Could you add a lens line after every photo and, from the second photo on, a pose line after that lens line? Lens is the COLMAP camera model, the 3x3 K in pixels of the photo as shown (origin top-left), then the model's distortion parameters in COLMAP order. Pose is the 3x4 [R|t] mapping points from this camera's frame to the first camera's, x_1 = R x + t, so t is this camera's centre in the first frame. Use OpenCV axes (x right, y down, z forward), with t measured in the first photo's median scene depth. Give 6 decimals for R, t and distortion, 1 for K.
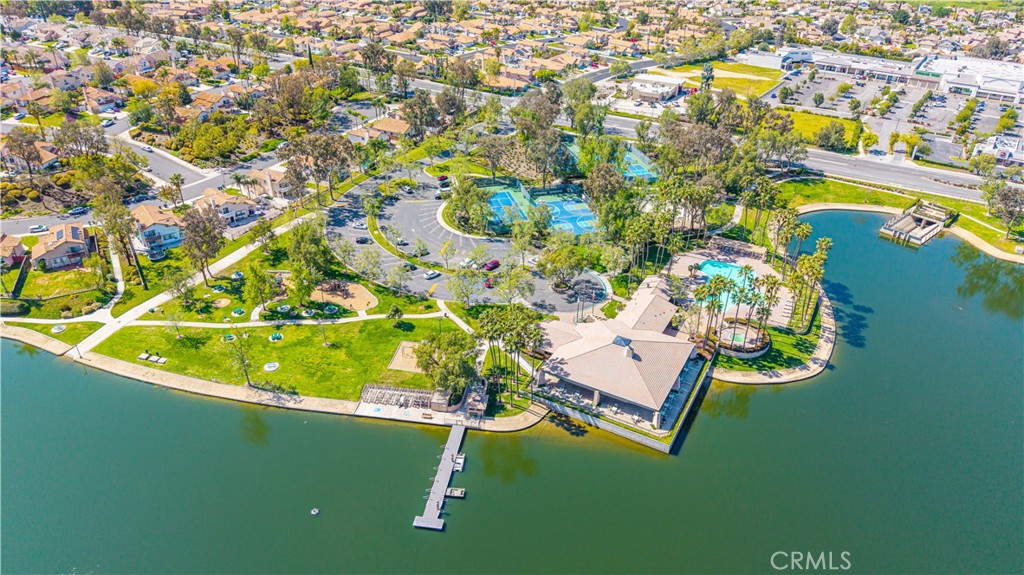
lens RADIAL K [[688.4, 0, 512.0], [0, 688.4, 287.6], [0, 0, 1]] dist [0.026599, -0.030556]
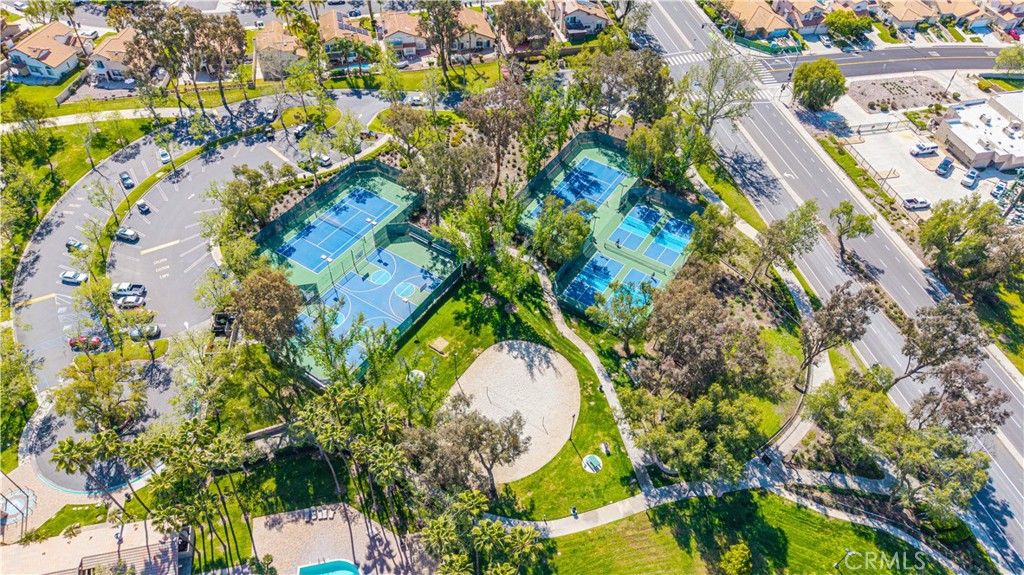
lens RADIAL K [[688.4, 0, 512.1], [0, 688.4, 287.3], [0, 0, 1]] dist [0.026599, -0.030556]
pose [[0.665348, 0.566828, -0.485817, 0.411412], [-0.423400, 0.822495, 0.379783, -0.362263], [0.614854, -0.046993, 0.787240, 0.613085]]
